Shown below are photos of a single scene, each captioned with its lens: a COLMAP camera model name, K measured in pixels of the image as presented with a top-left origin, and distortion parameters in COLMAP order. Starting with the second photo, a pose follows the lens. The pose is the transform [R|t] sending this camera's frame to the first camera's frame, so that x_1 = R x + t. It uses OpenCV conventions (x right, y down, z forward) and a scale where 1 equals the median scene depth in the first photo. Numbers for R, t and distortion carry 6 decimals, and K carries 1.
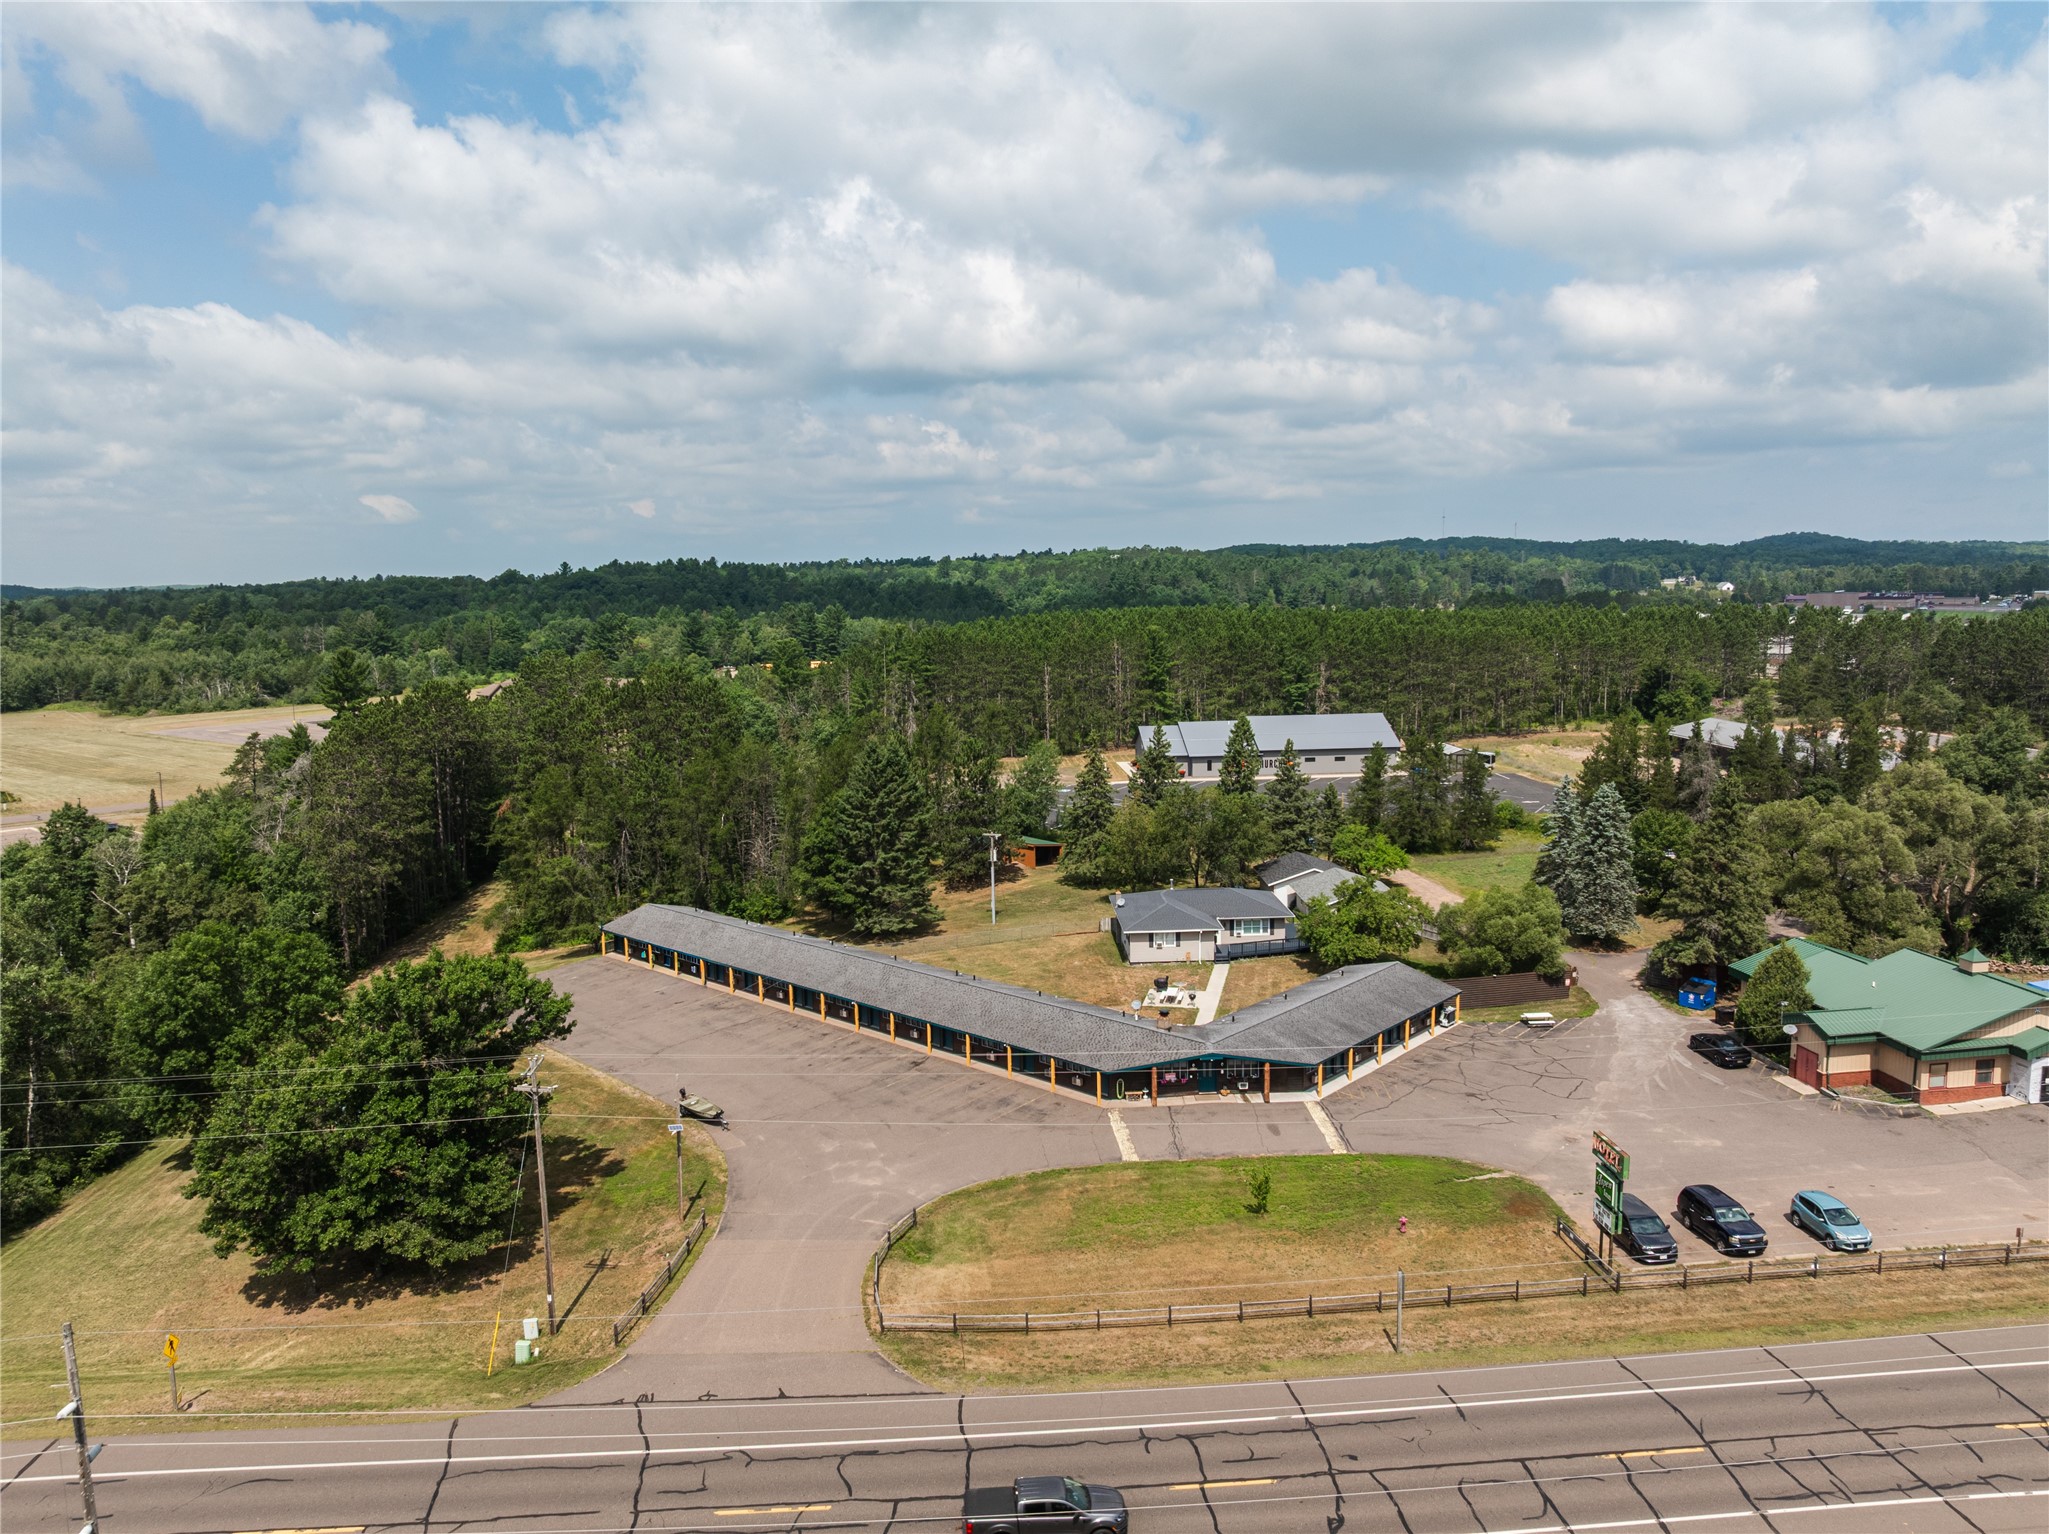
lens RADIAL K [[1405.8, 0, 1022.1], [0, 1405.8, 689.7], [0, 0, 1]] dist [-0.043623, 0.020127]
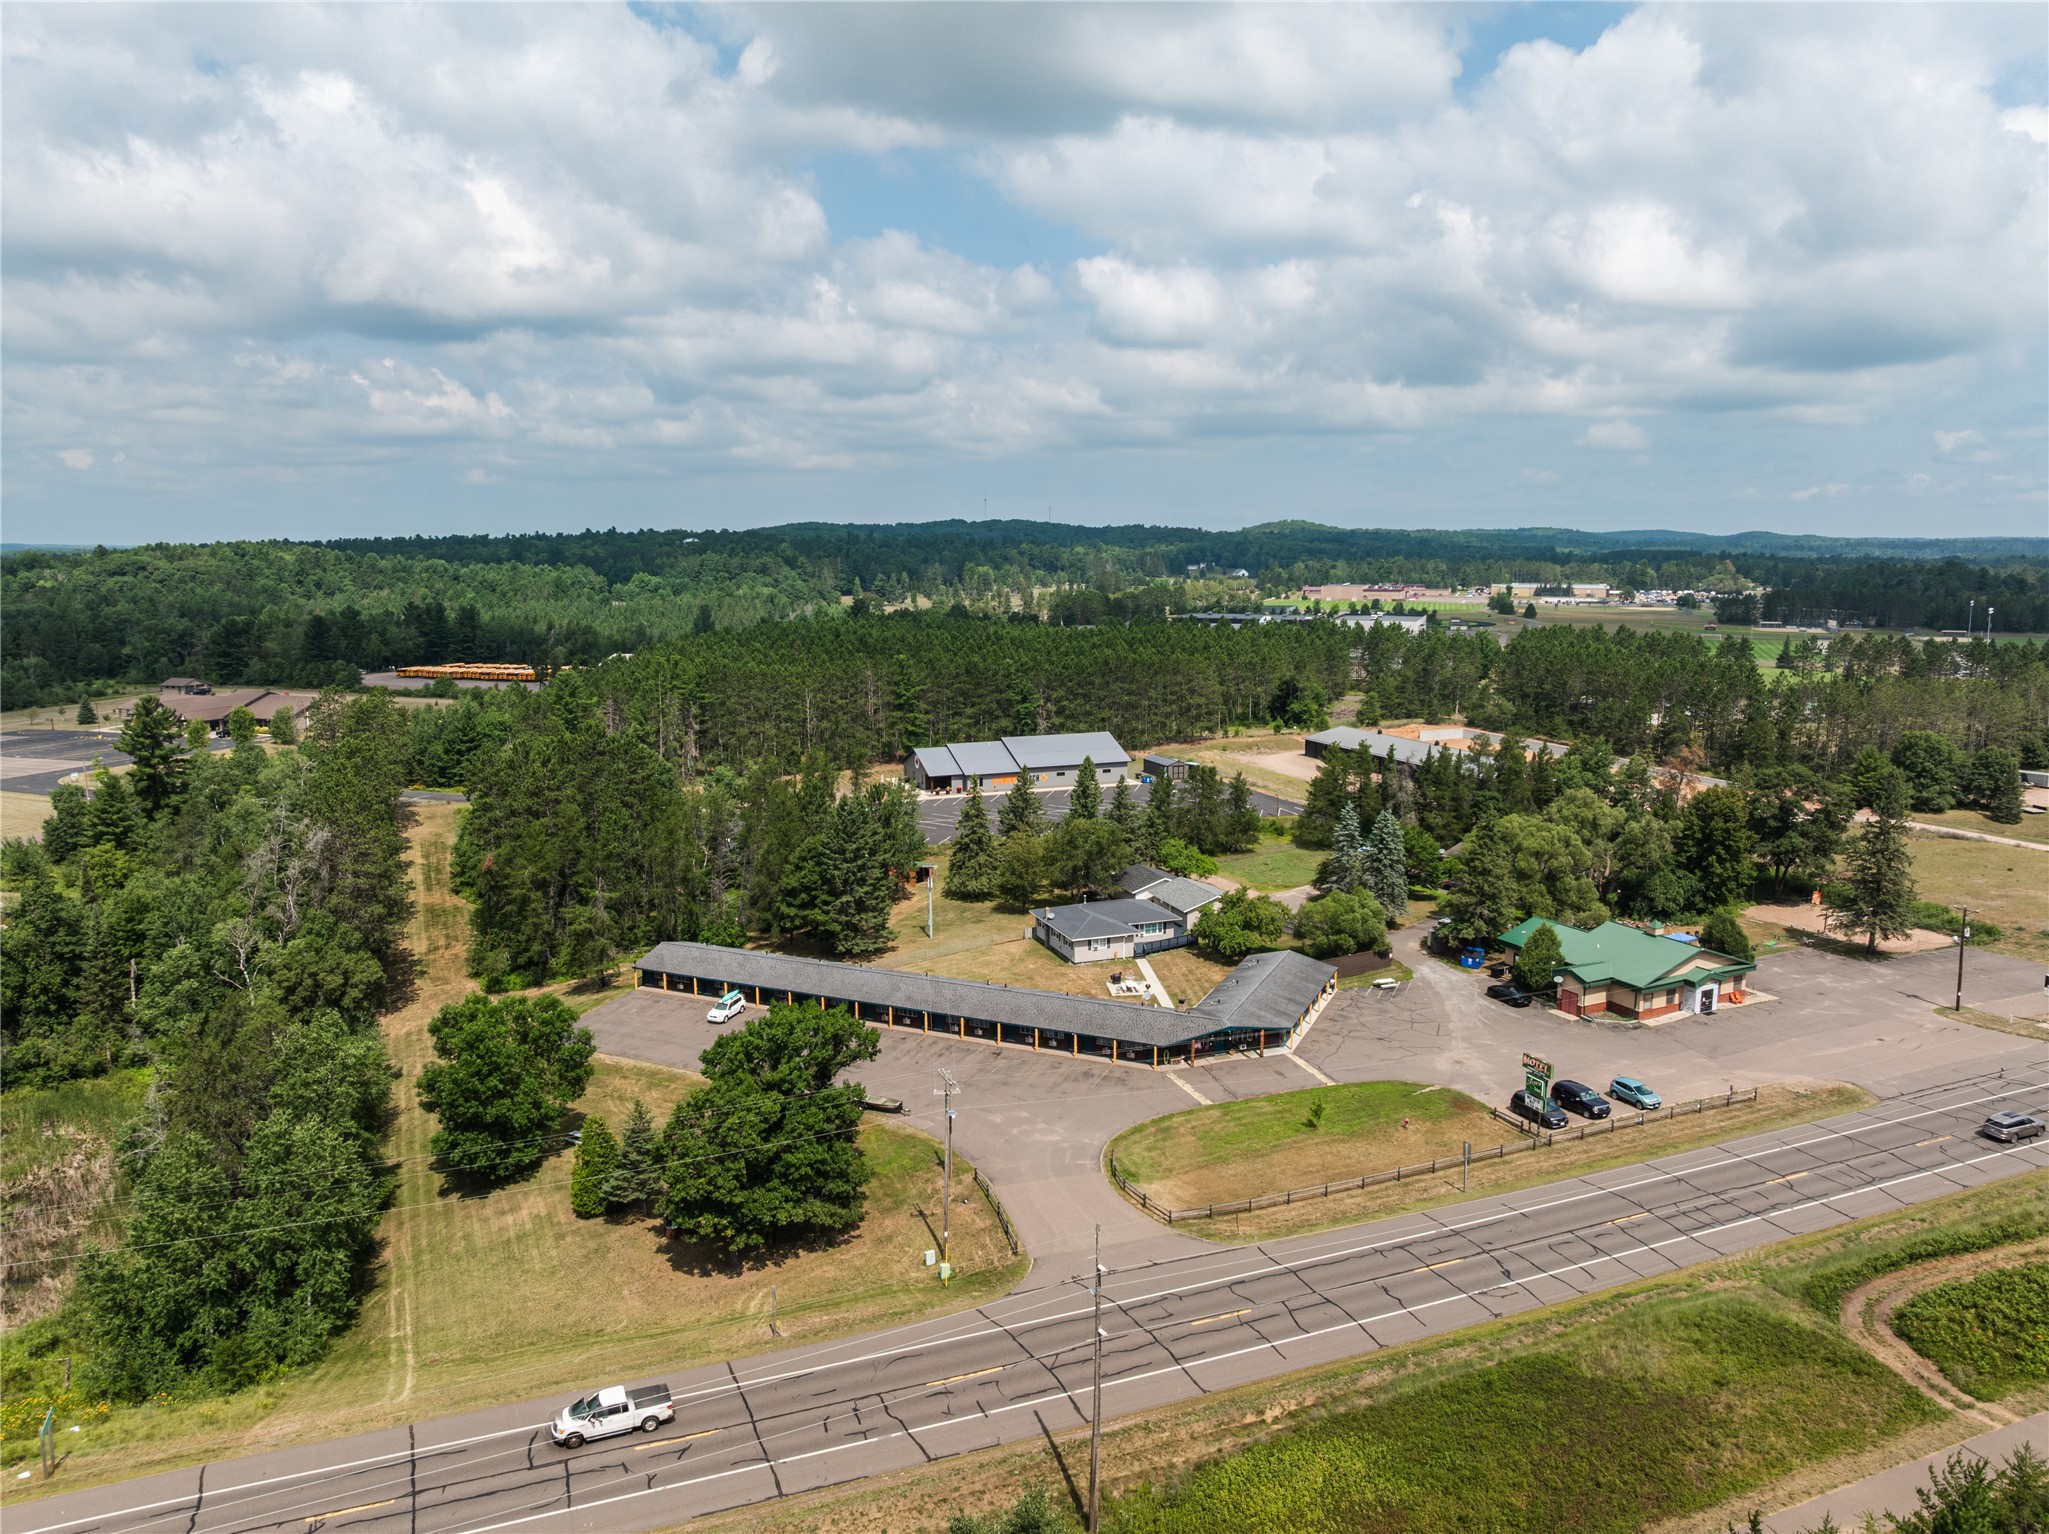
lens RADIAL K [[1405.8, 0, 1010.2], [0, 1405.8, 772.3], [0, 0, 1]] dist [-0.043623, 0.020127]
pose [[0.949301, -0.031660, 0.312770, -0.501230], [0.007061, 0.996812, 0.079468, -0.112135], [-0.314289, -0.073230, 0.946499, -0.260097]]
